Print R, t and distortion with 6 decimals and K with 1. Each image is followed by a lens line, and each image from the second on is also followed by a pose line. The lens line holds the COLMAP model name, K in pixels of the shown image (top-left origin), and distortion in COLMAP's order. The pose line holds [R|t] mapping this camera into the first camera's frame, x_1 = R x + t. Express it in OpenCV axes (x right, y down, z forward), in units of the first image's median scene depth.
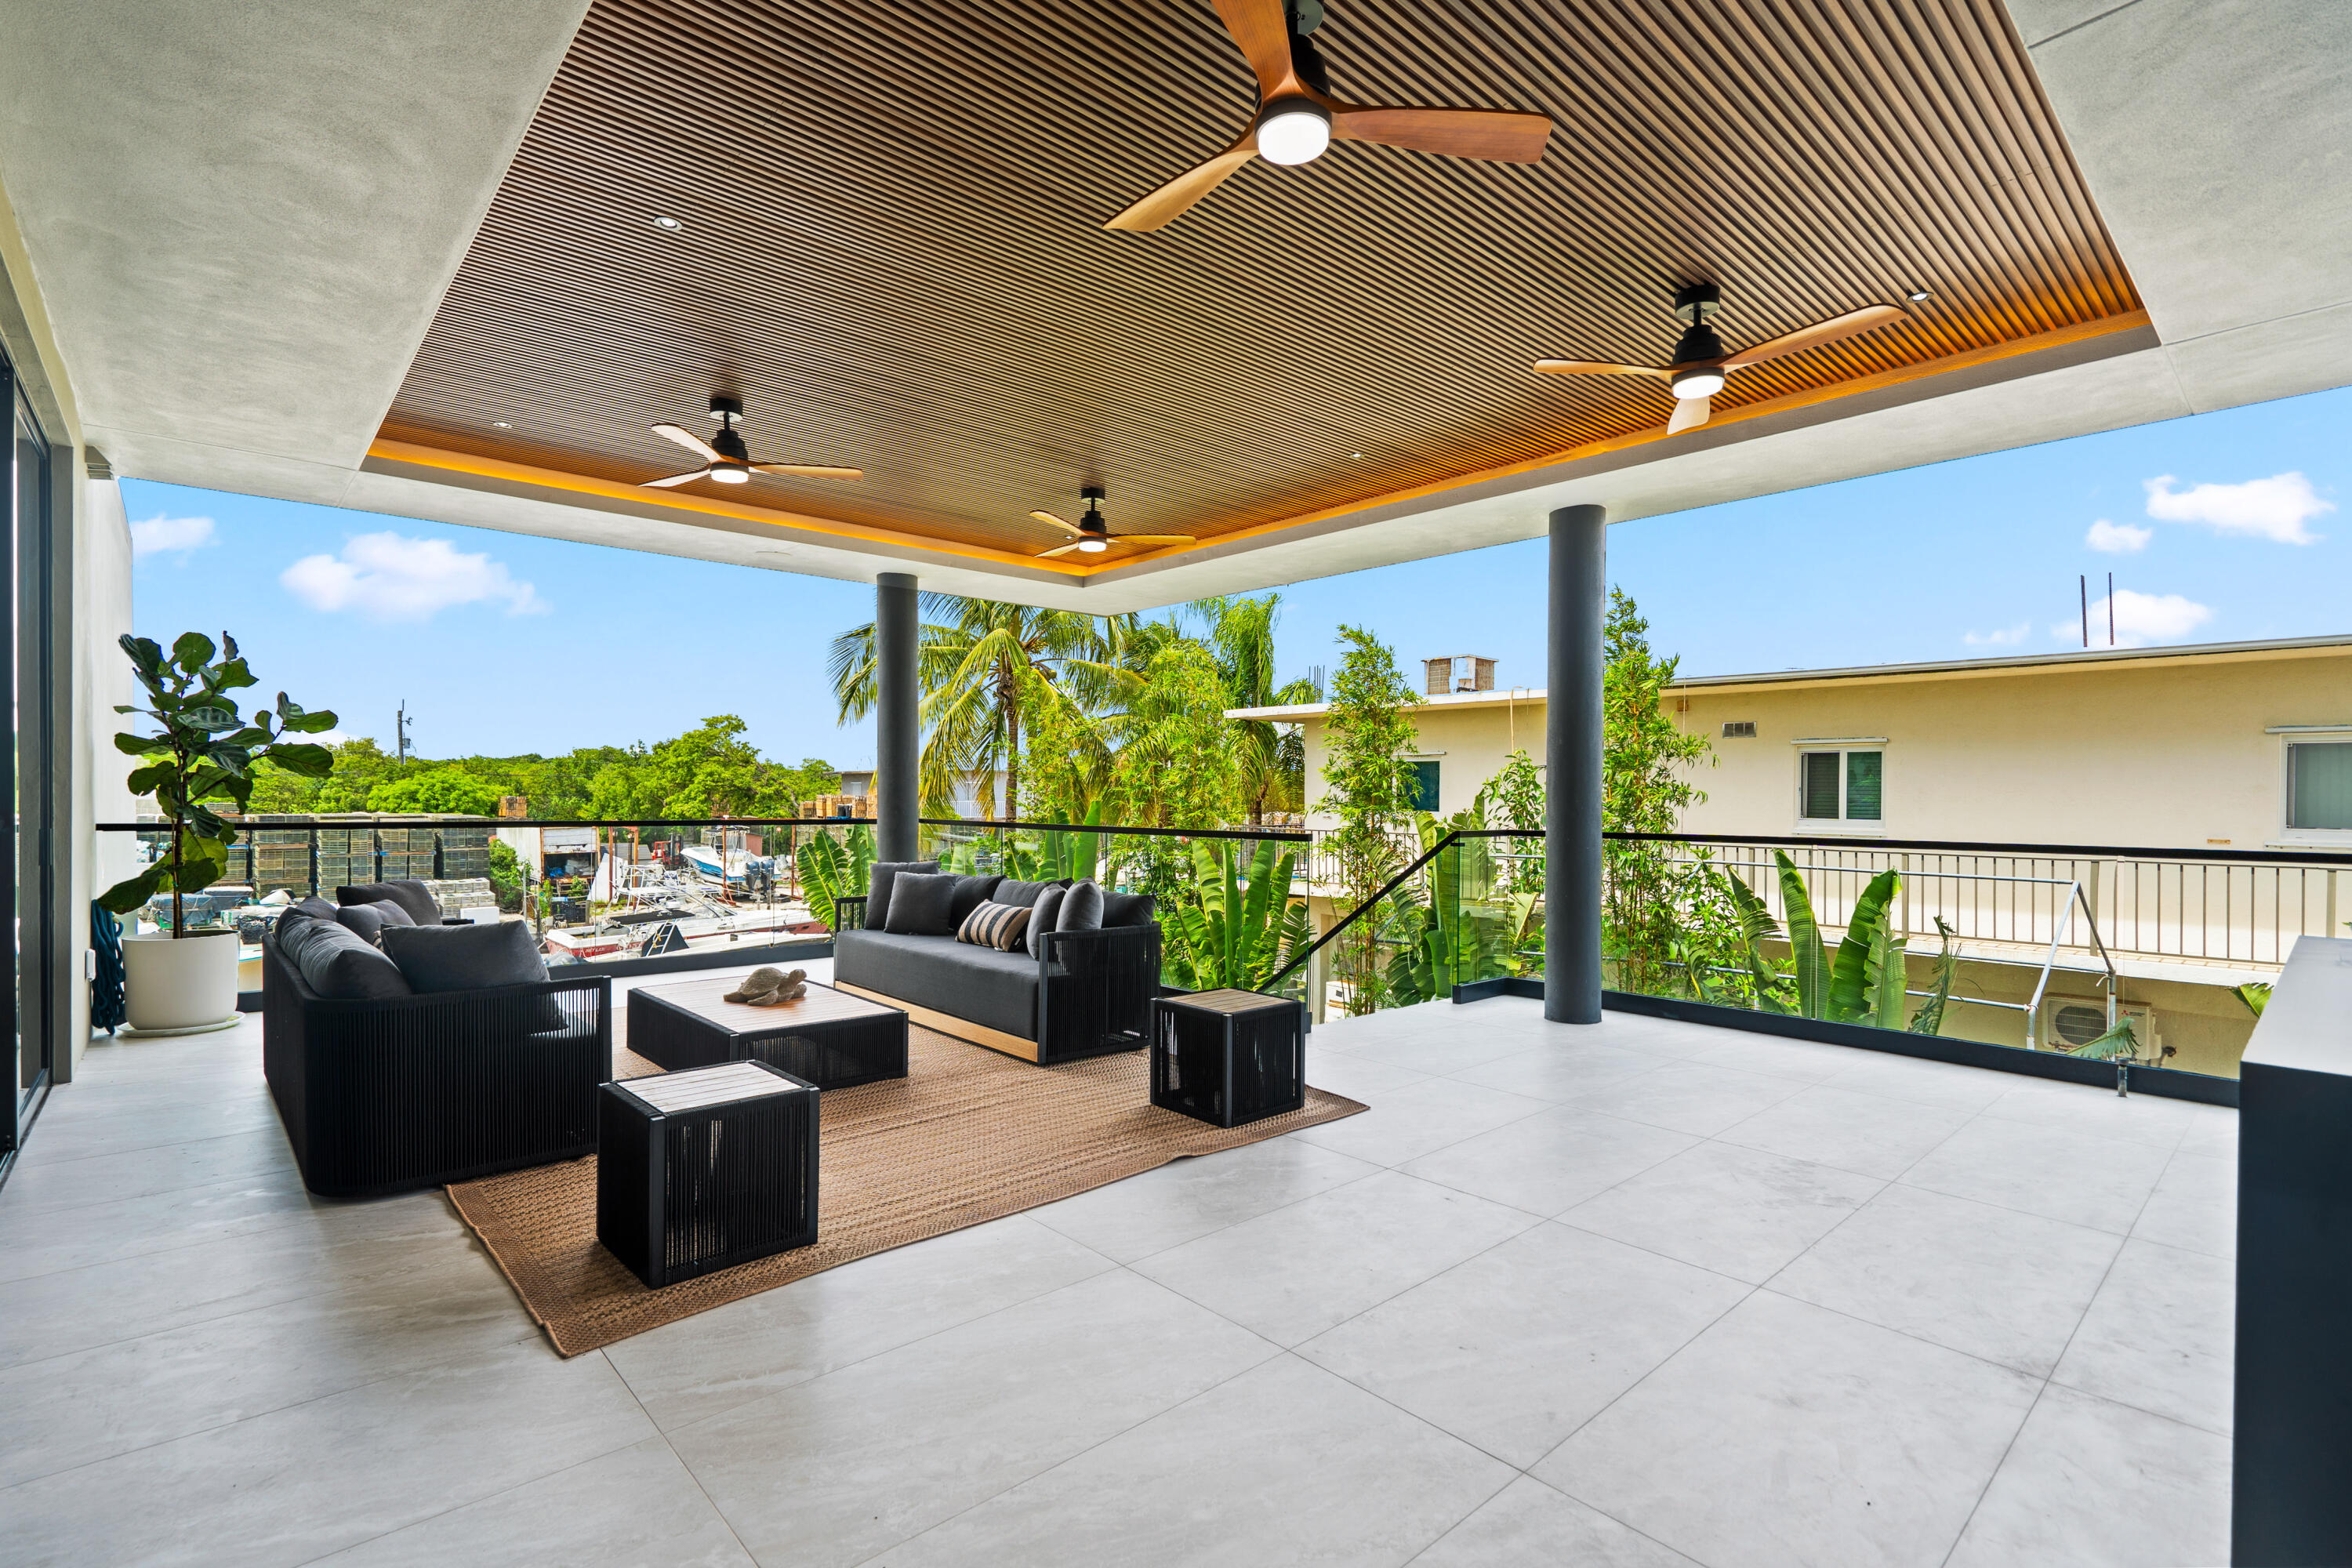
lens RADIAL K [[1087.5, 0, 1176.0], [0, 1087.5, 784.0], [0, 0, 1]] dist [-0.010797, -0.000823]
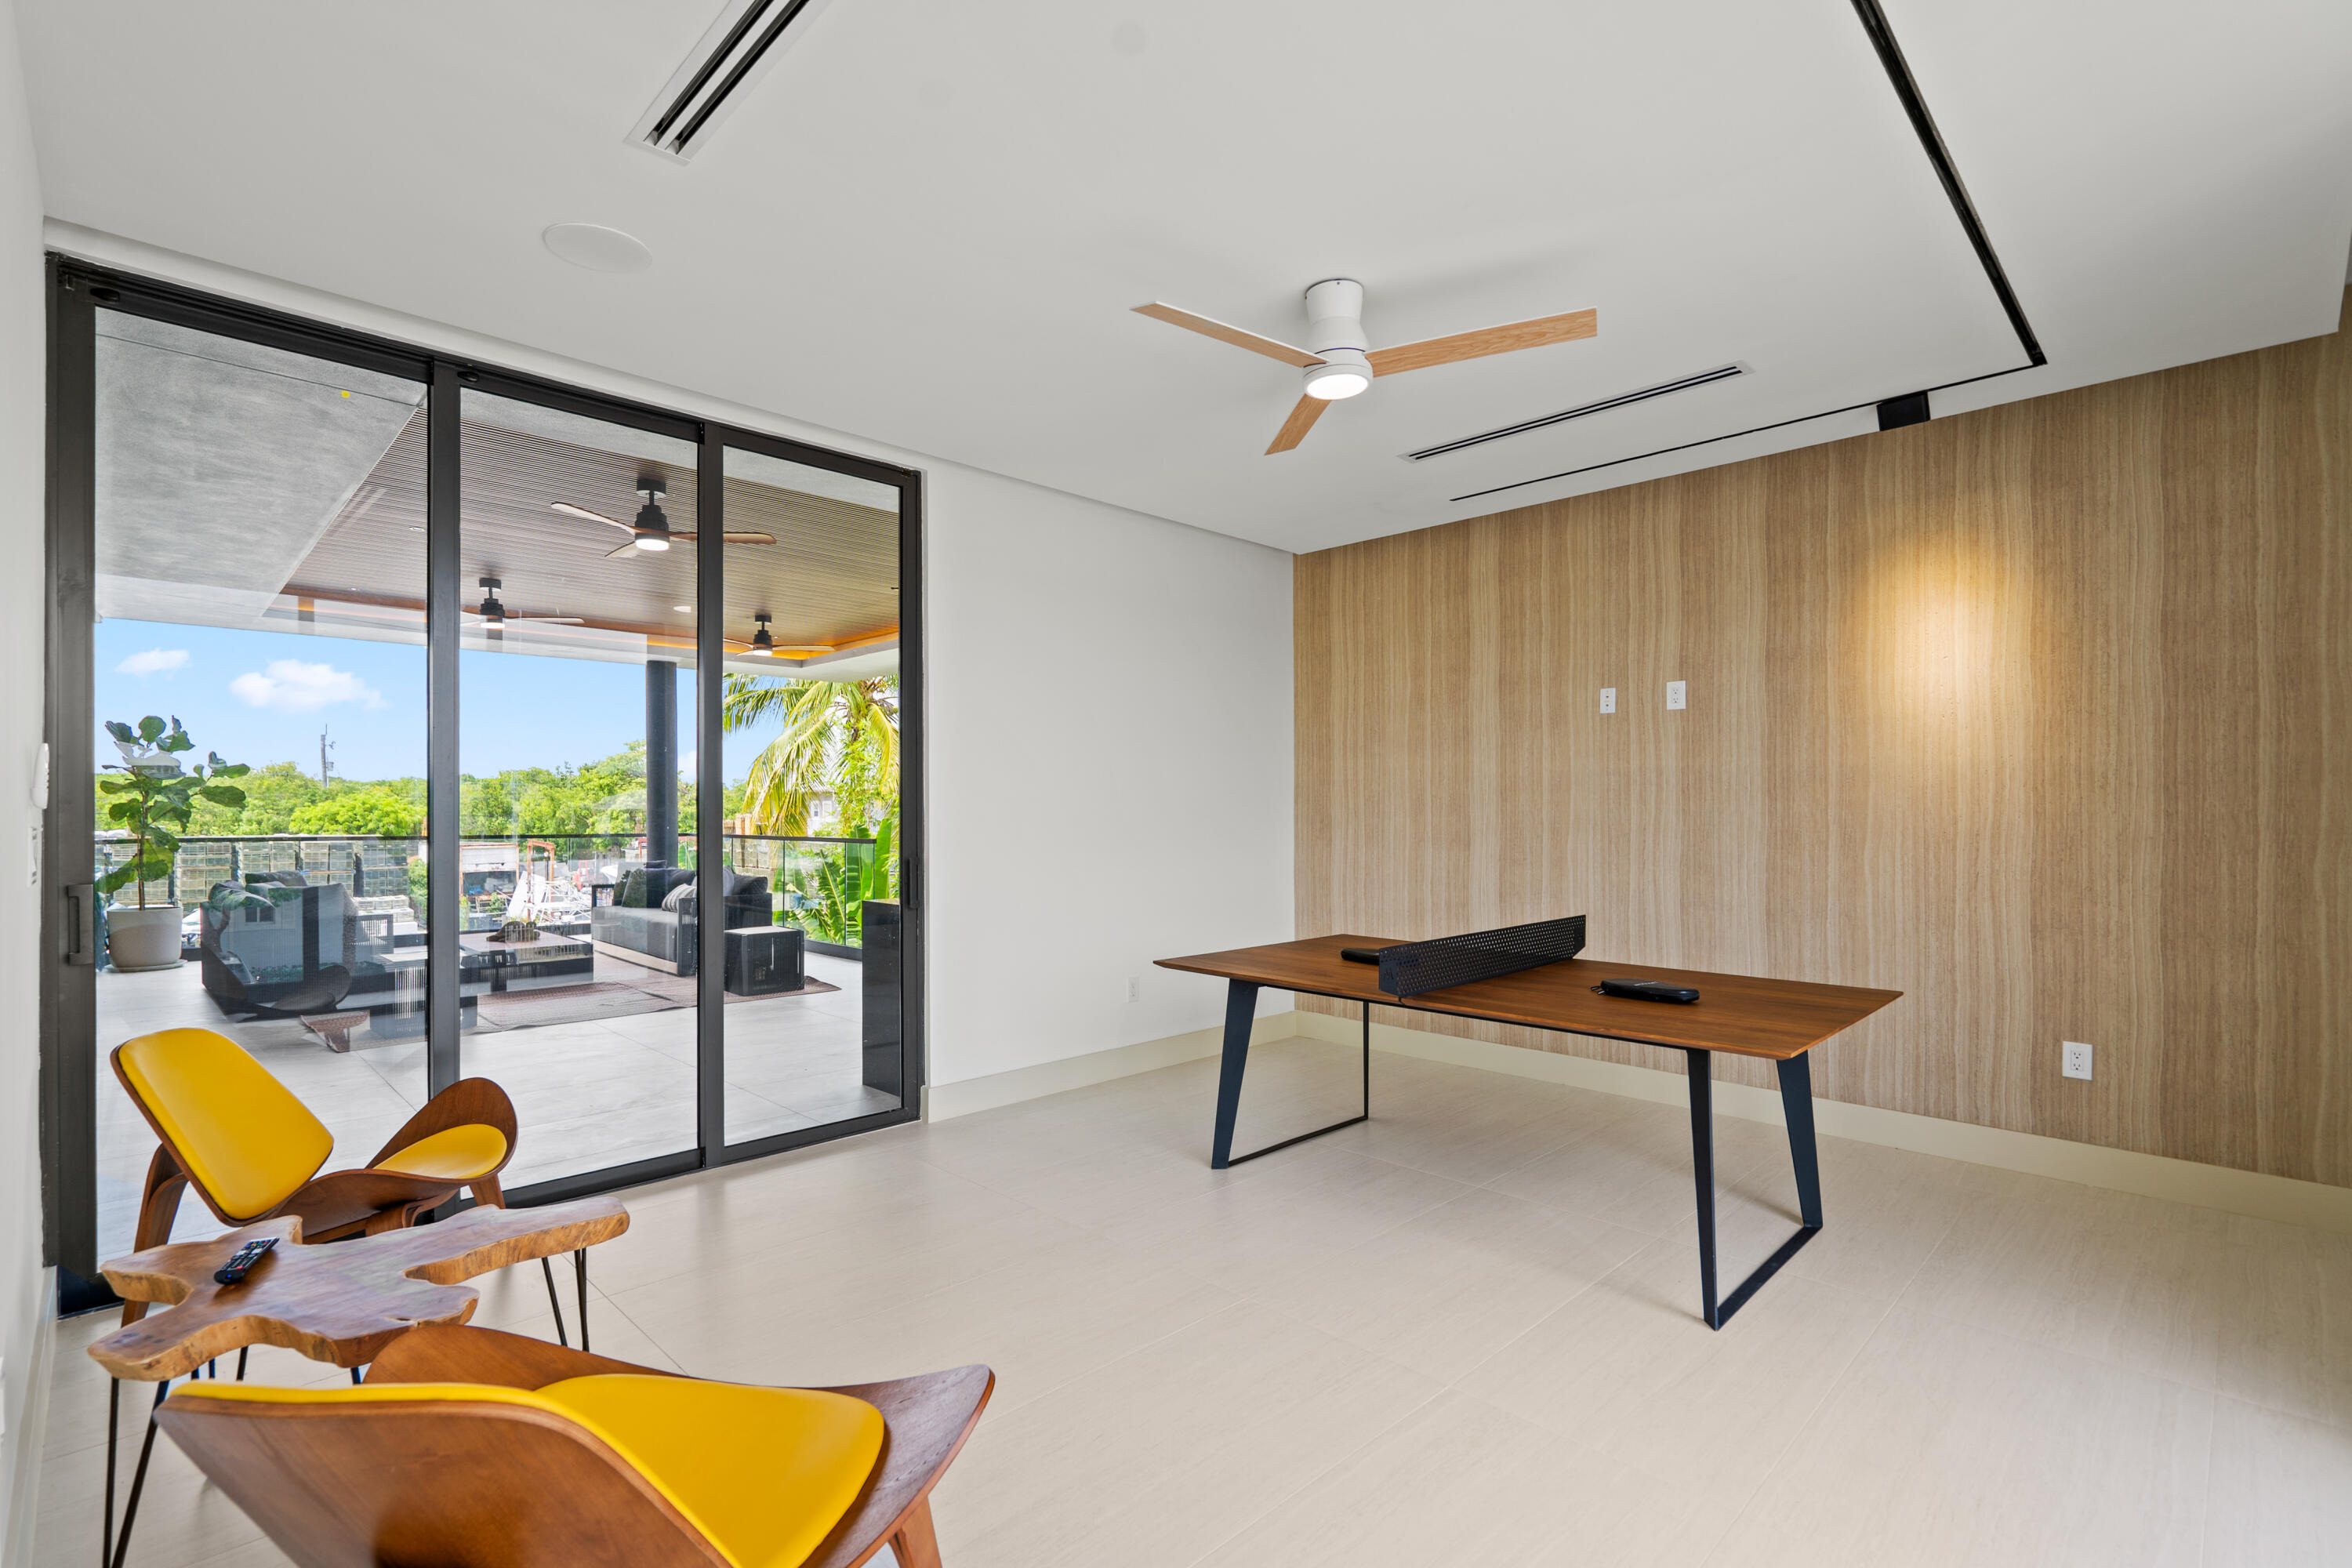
lens RADIAL K [[1078.0, 0, 1169.7], [0, 1078.0, 801.8], [0, 0, 1]] dist [-0.002259, 0.000551]
pose [[0.999145, -0.005882, 0.040928, 0.445335], [0.005838, 0.999982, 0.001185, -0.008648], [-0.040934, -0.000945, 0.999161, -0.554314]]
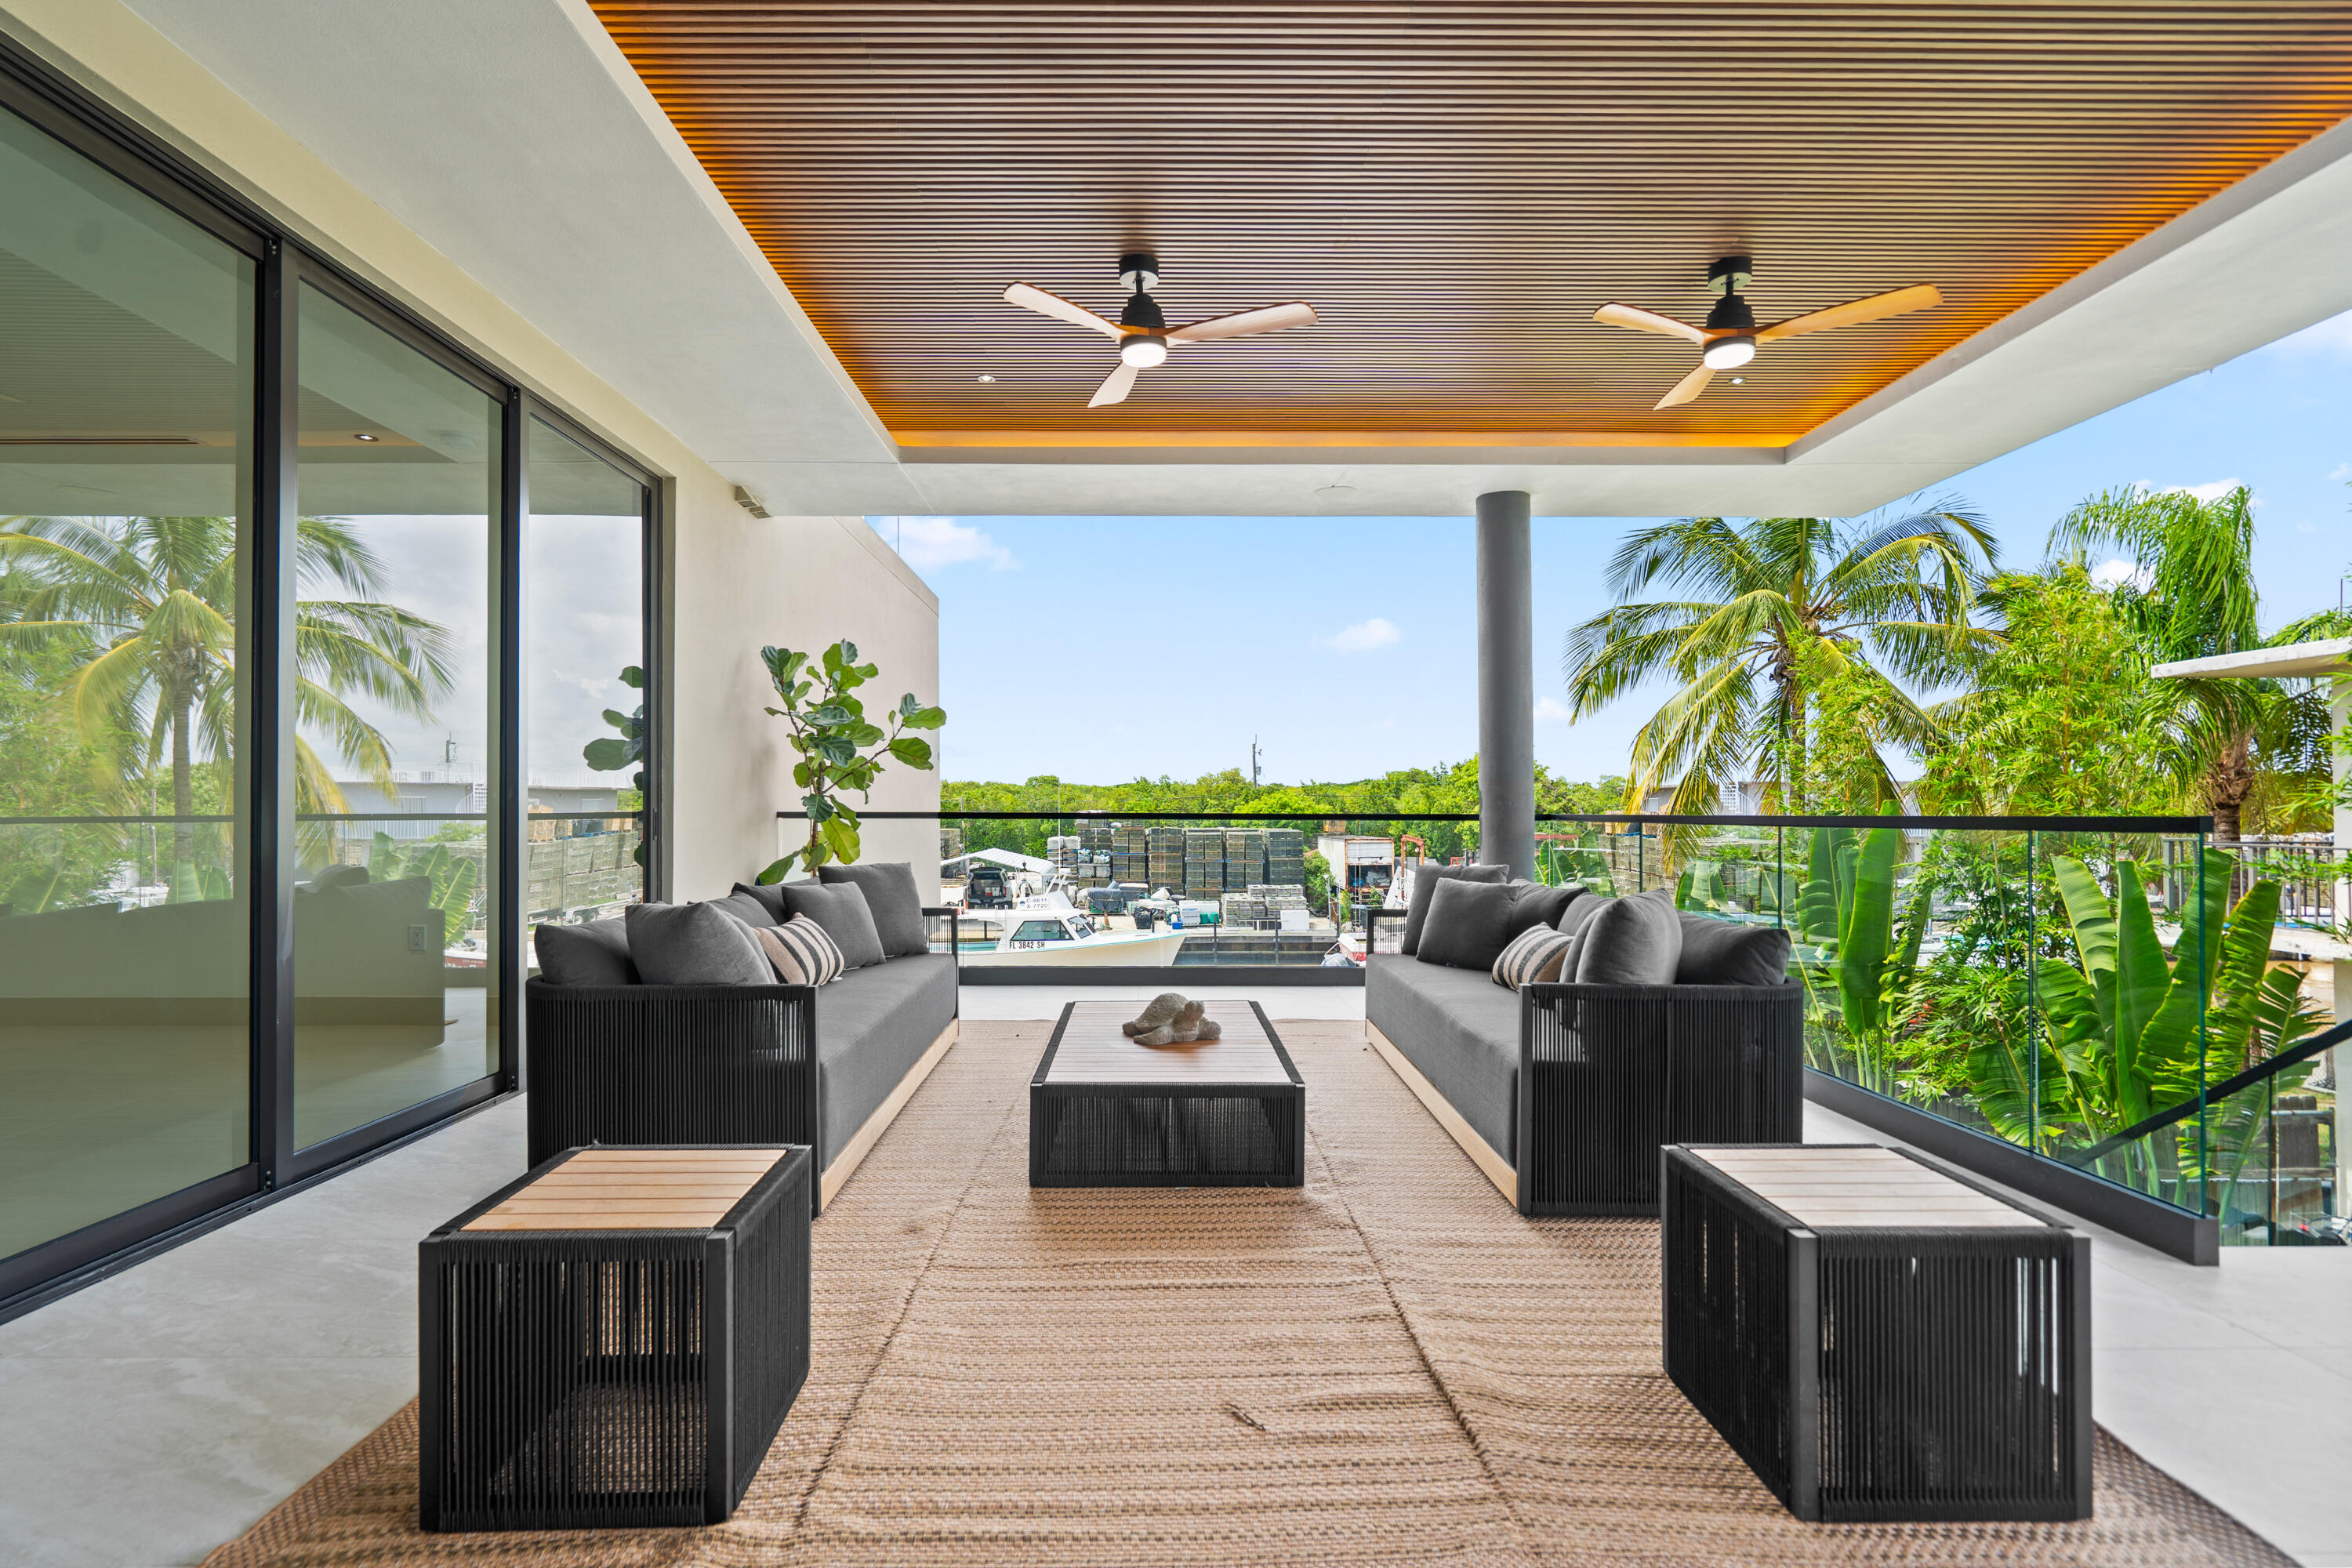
lens RADIAL K [[1078.0, 0, 1169.7], [0, 1078.0, 801.8], [0, 0, 1]] dist [-0.002259, 0.000551]
pose [[0.750081, -0.012781, -0.661222, 0.087096], [0.011345, 0.999915, -0.006457, 0.033480], [0.661248, -0.002659, 0.750162, 0.348536]]
